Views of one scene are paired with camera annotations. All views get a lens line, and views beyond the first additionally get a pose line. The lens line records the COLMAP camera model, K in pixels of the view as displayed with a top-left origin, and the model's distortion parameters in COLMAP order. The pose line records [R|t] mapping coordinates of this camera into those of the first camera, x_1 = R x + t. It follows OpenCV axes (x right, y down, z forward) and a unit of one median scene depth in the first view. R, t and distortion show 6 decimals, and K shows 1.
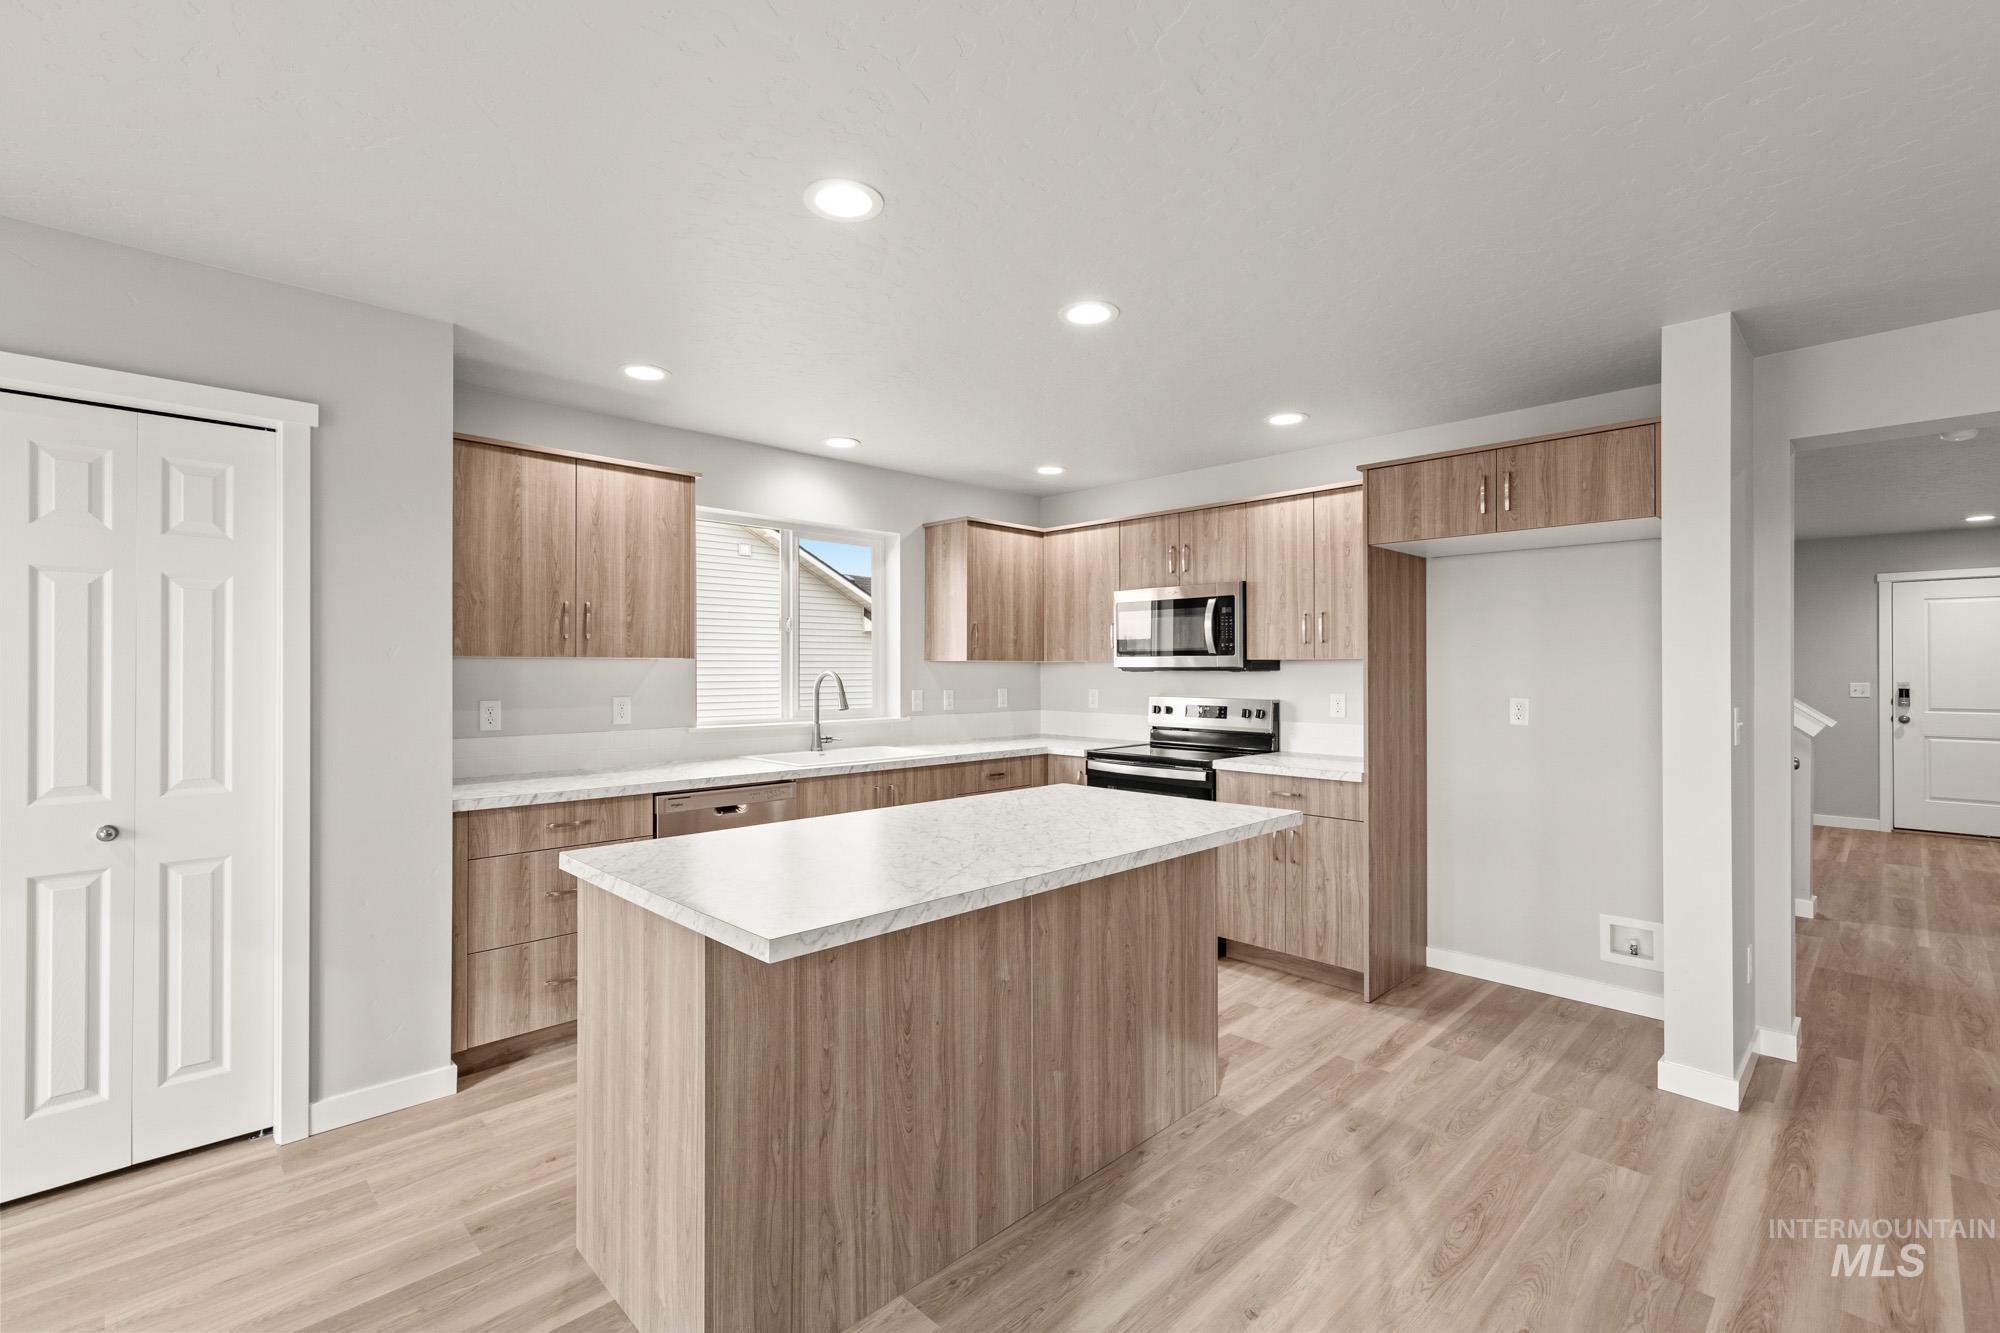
lens RADIAL K [[888.1, 0, 990.2], [0, 888.1, 663.6], [0, 0, 1]] dist [0.008566, -0.000726]
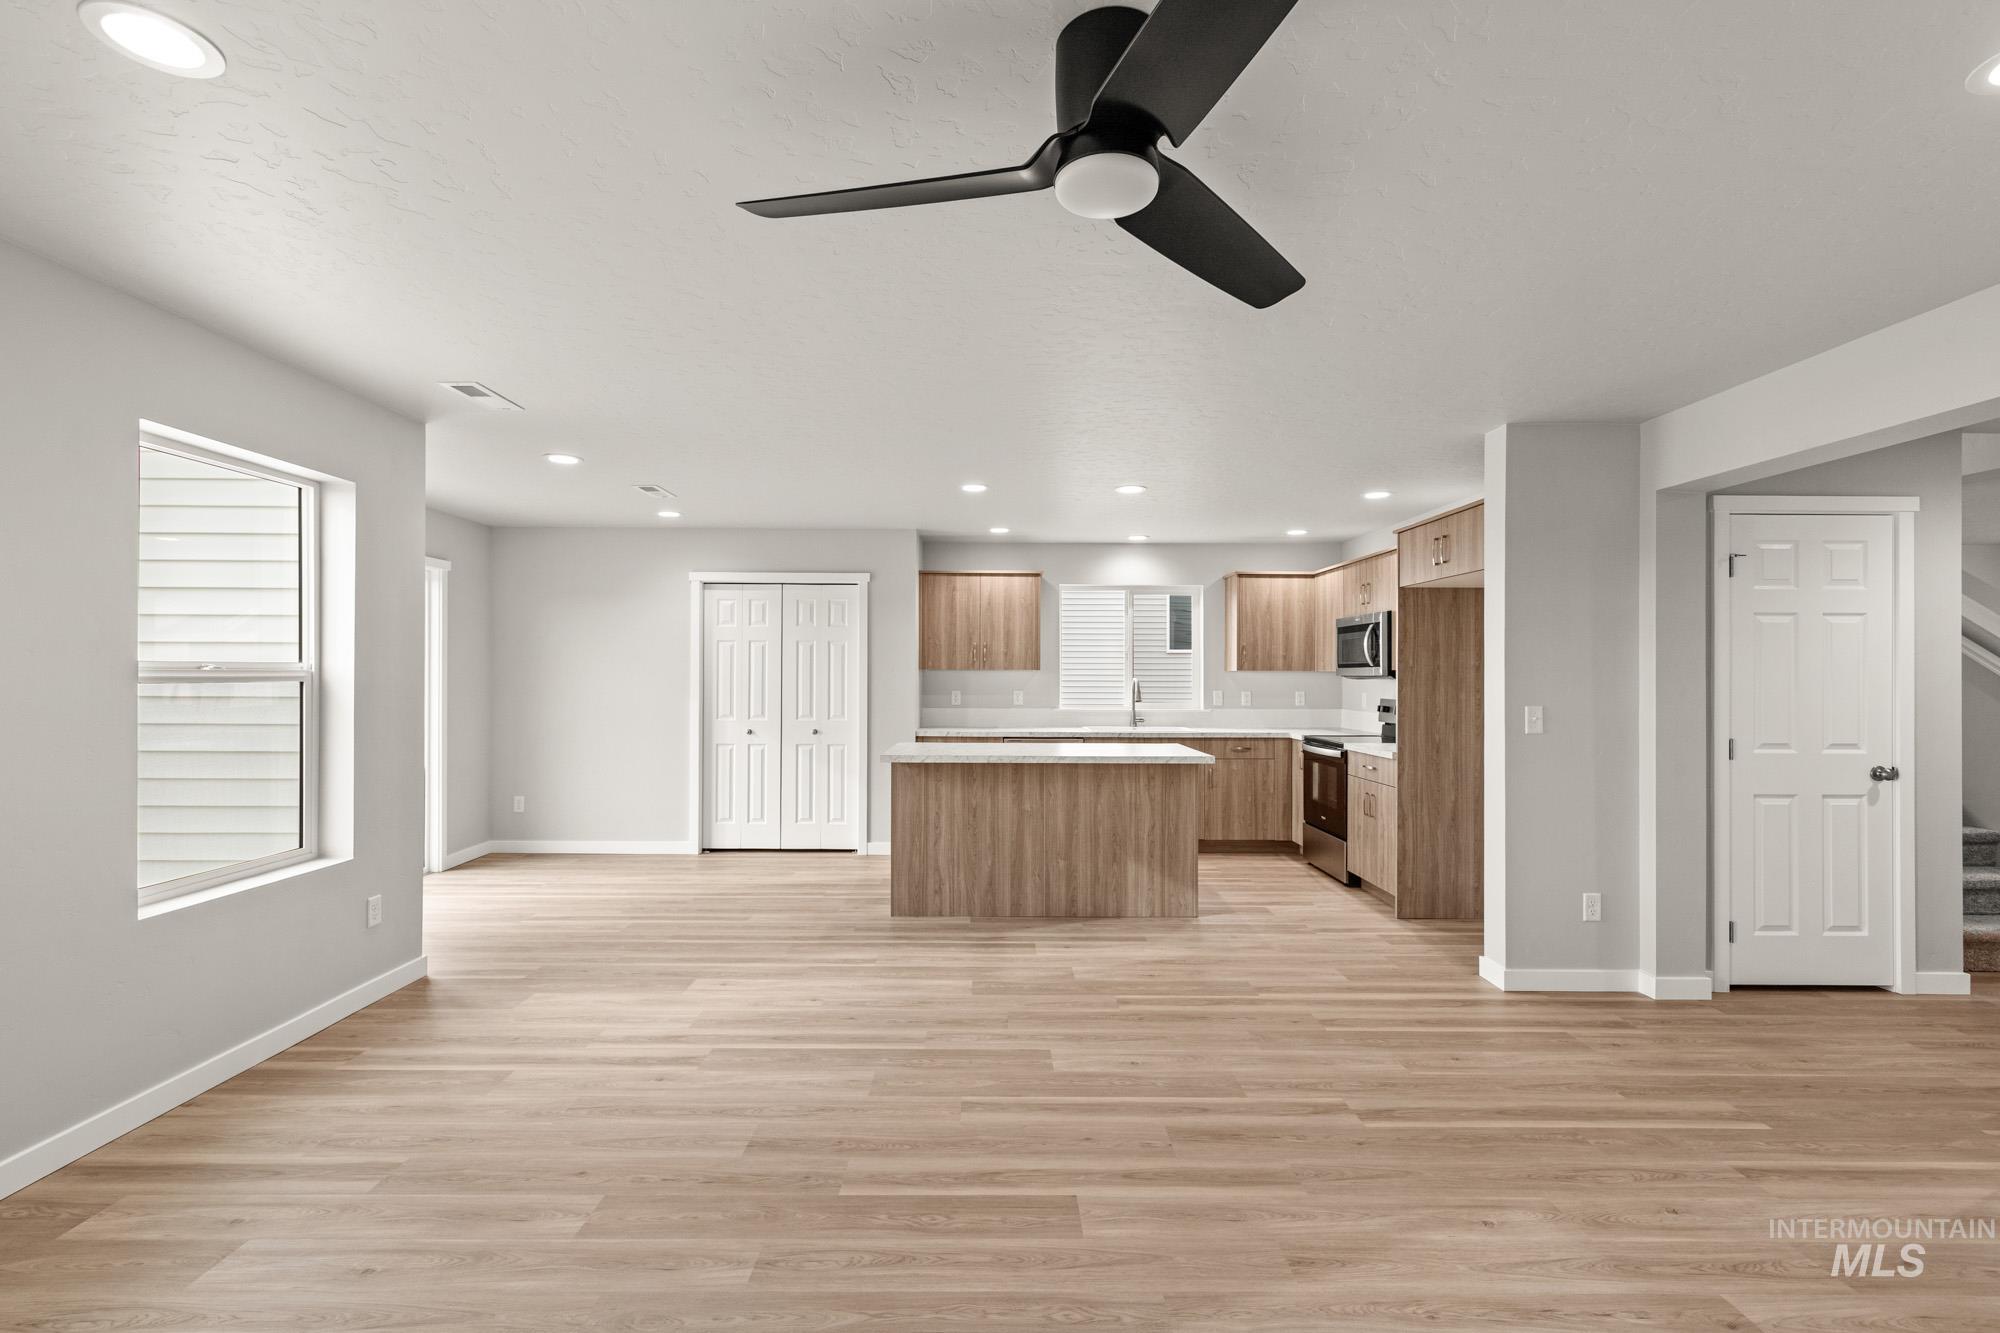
lens RADIAL K [[888.1, 0, 982.5], [0, 888.1, 674.4], [0, 0, 1]] dist [0.008566, -0.000726]
pose [[0.712338, 0.002002, -0.701833, 0.967635], [0.000258, 0.999995, 0.003114, -0.002813], [0.701836, -0.002399, 0.712334, -0.454158]]
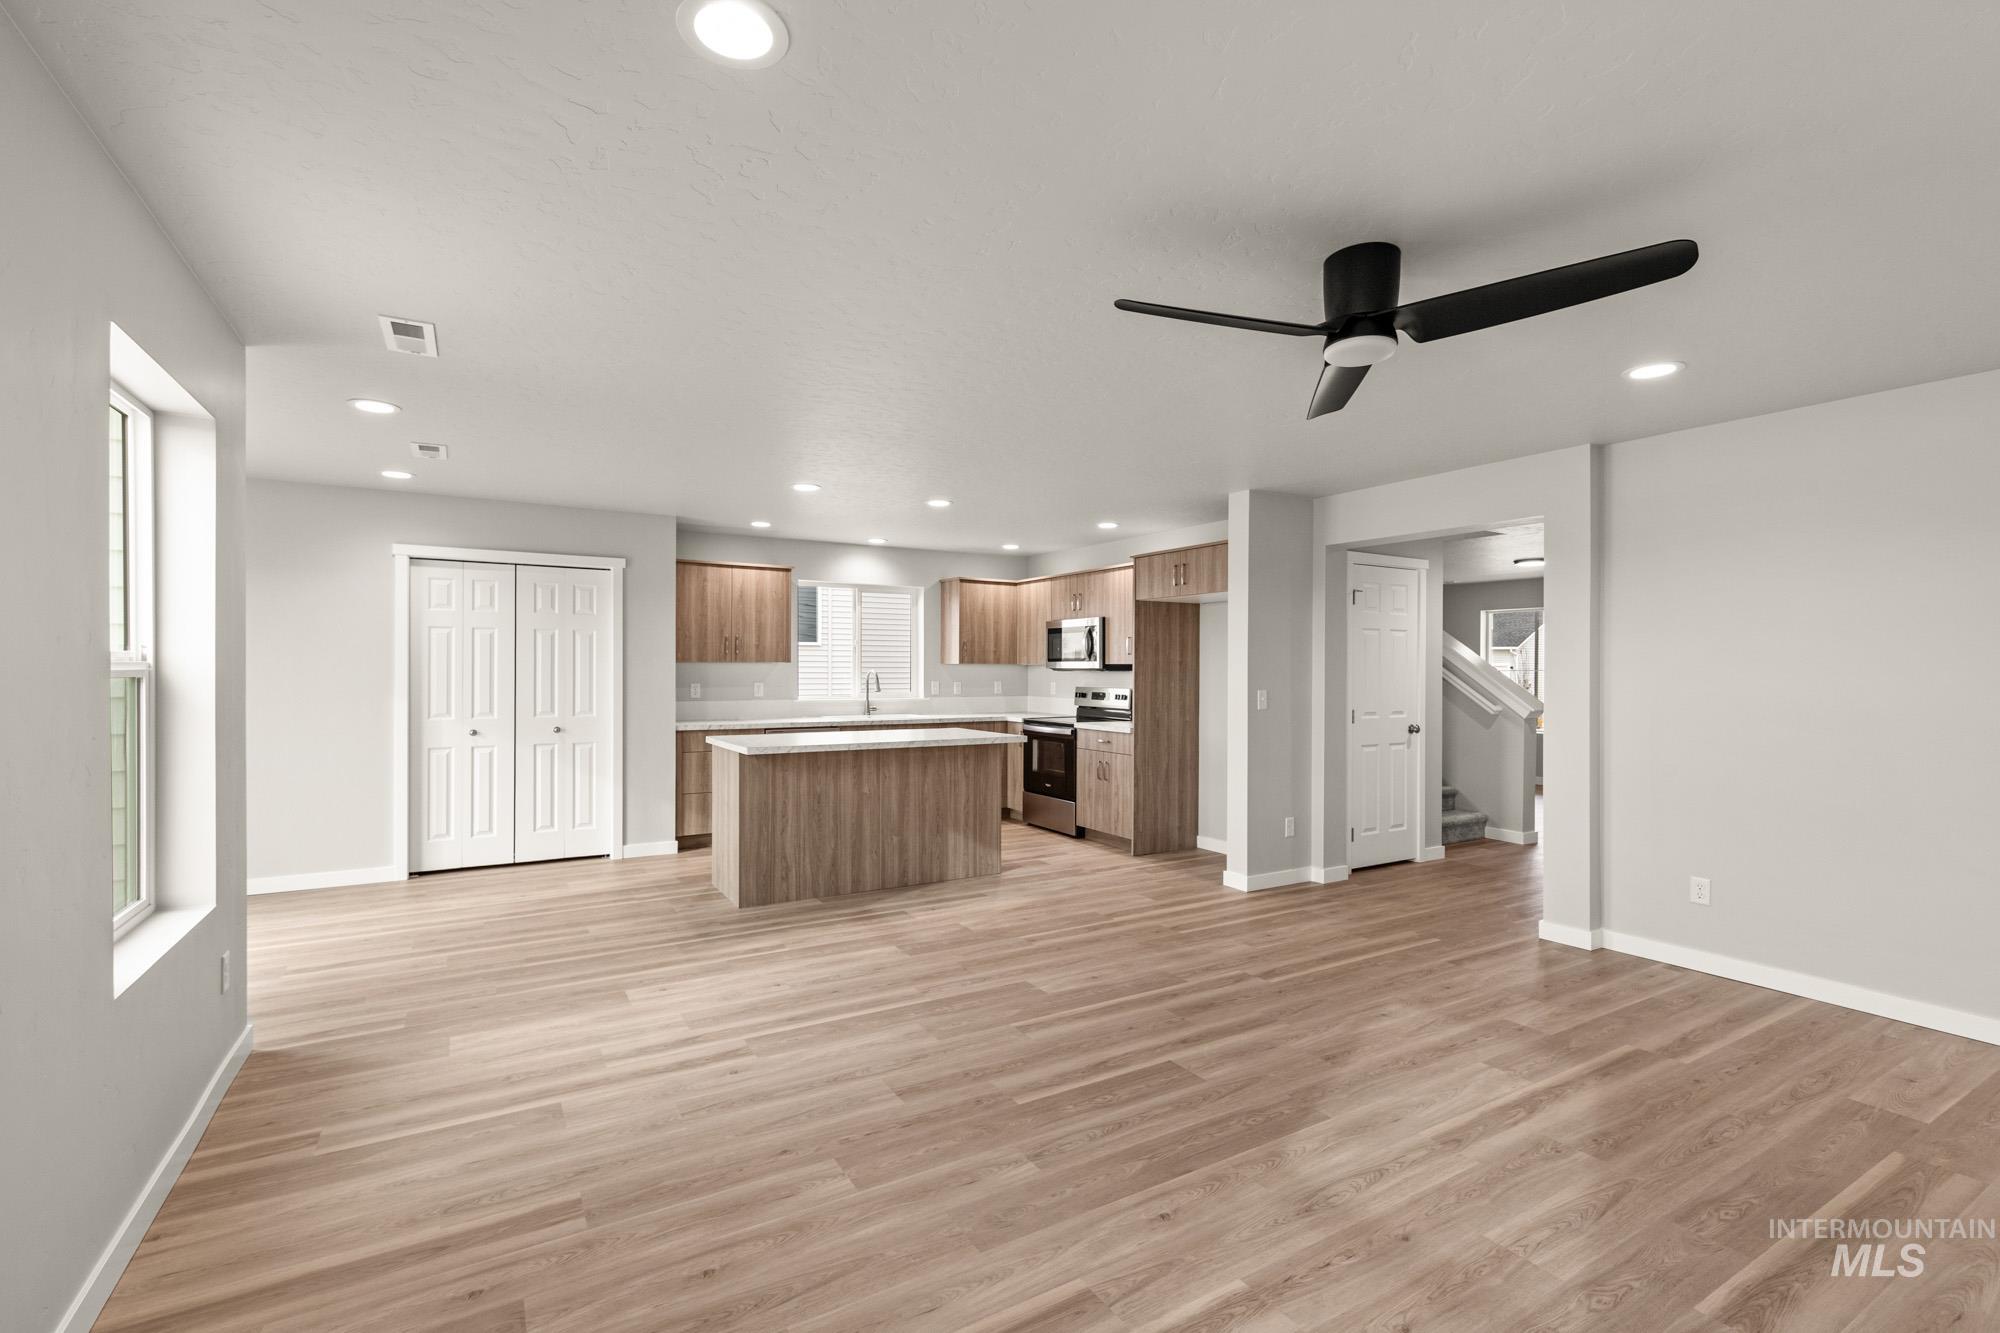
lens RADIAL K [[888.1, 0, 979.4], [0, 888.1, 674.1], [0, 0, 1]] dist [0.008566, -0.000726]
pose [[0.969075, 0.005593, -0.246702, 0.582791], [-0.003008, 0.999937, 0.010851, -0.003344], [0.246747, -0.009774, 0.969031, -0.829993]]
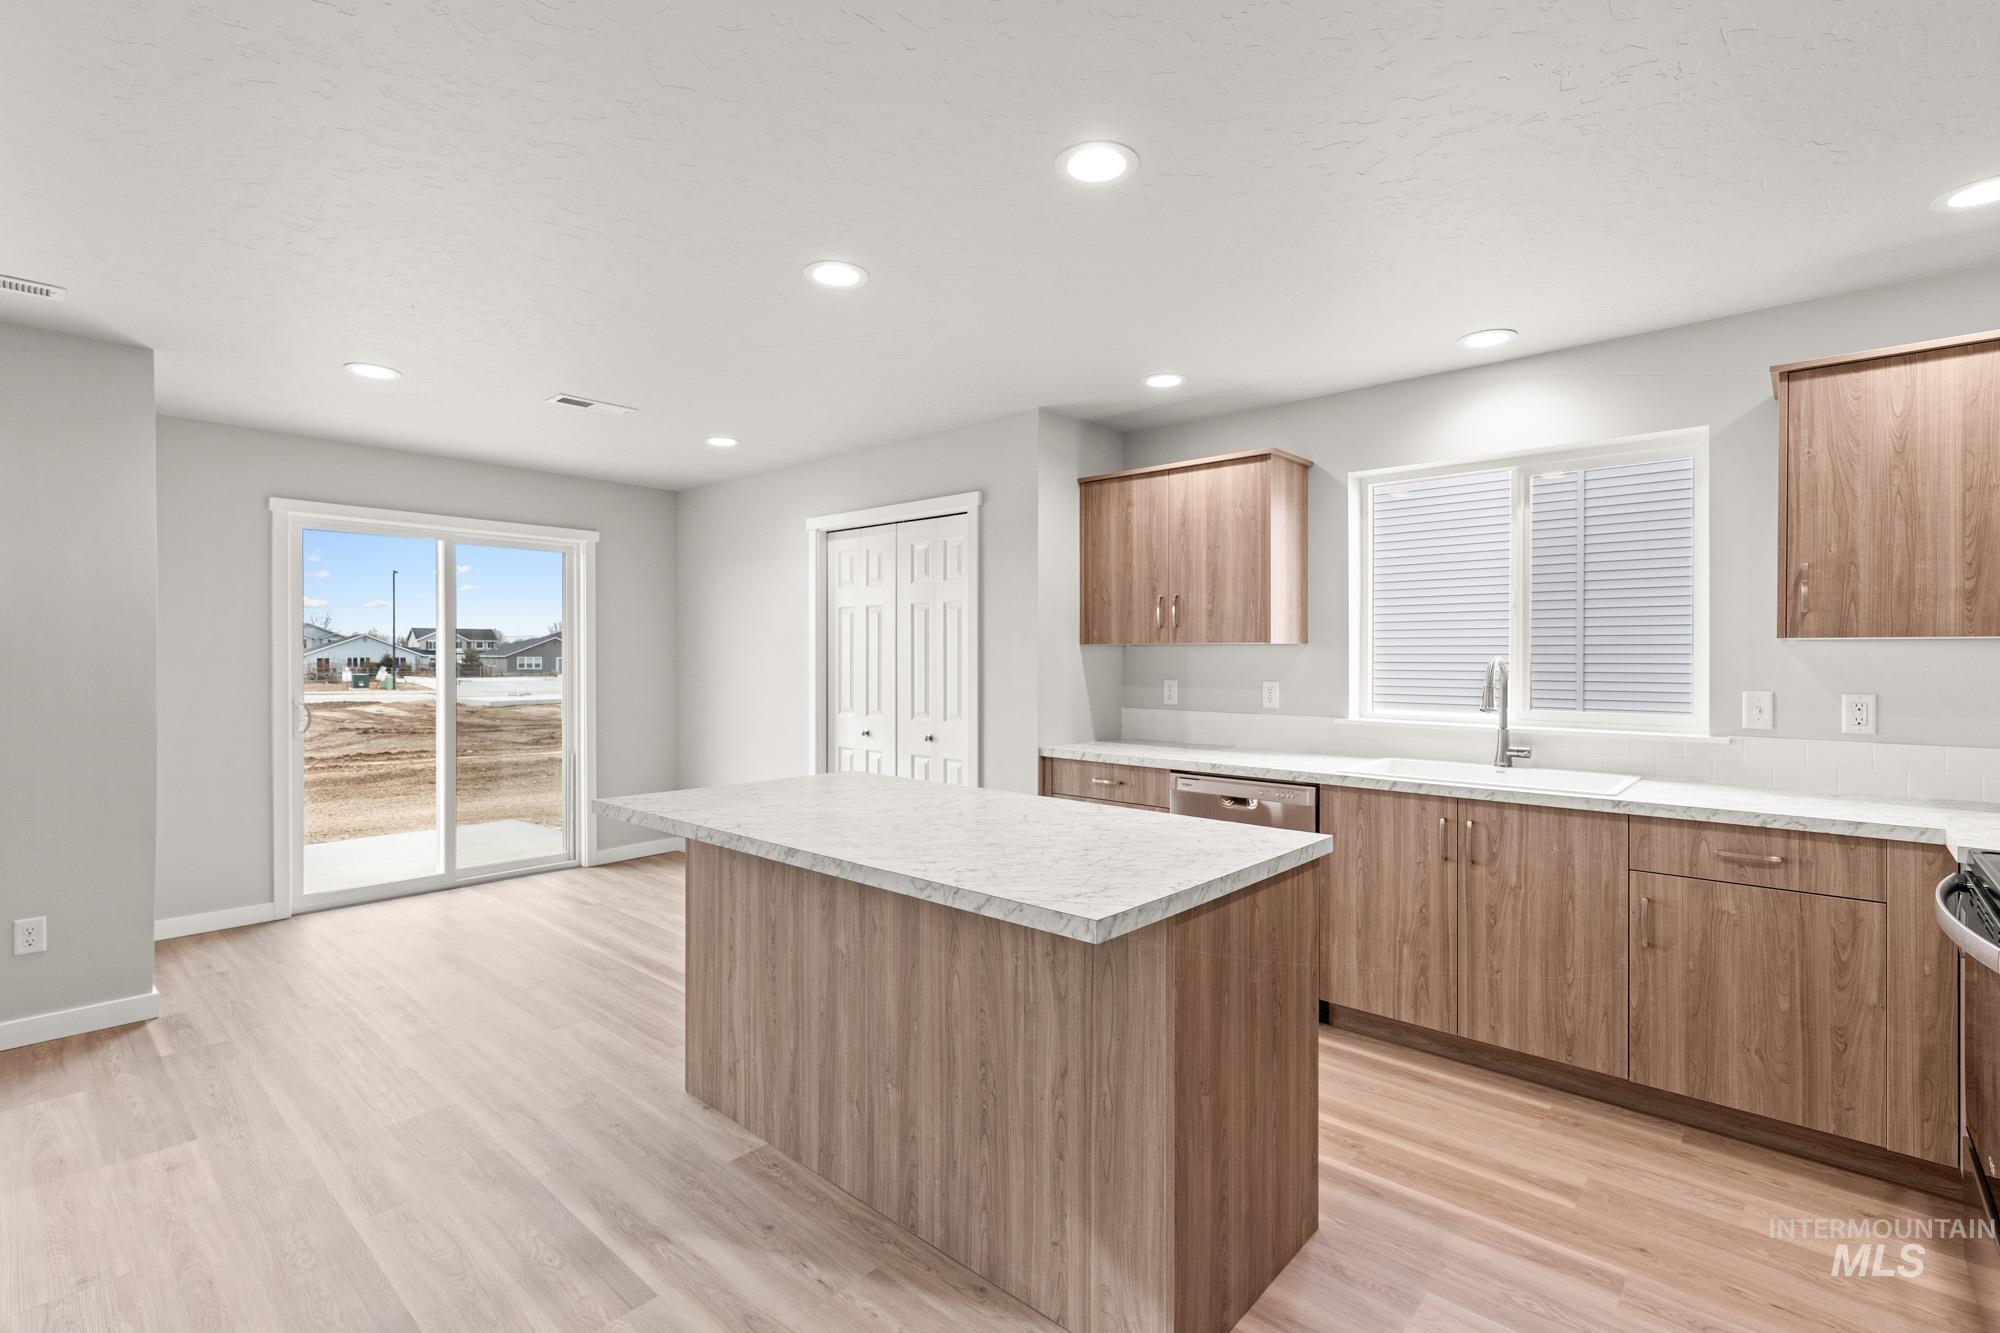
lens RADIAL K [[888.1, 0, 998.5], [0, 888.1, 670.2], [0, 0, 1]] dist [0.008566, -0.000726]
pose [[0.069744, 0.015445, -0.997445, 0.656301], [0.002898, 0.999873, 0.015685, 0.008478], [0.997561, -0.003985, 0.069690, 0.690719]]
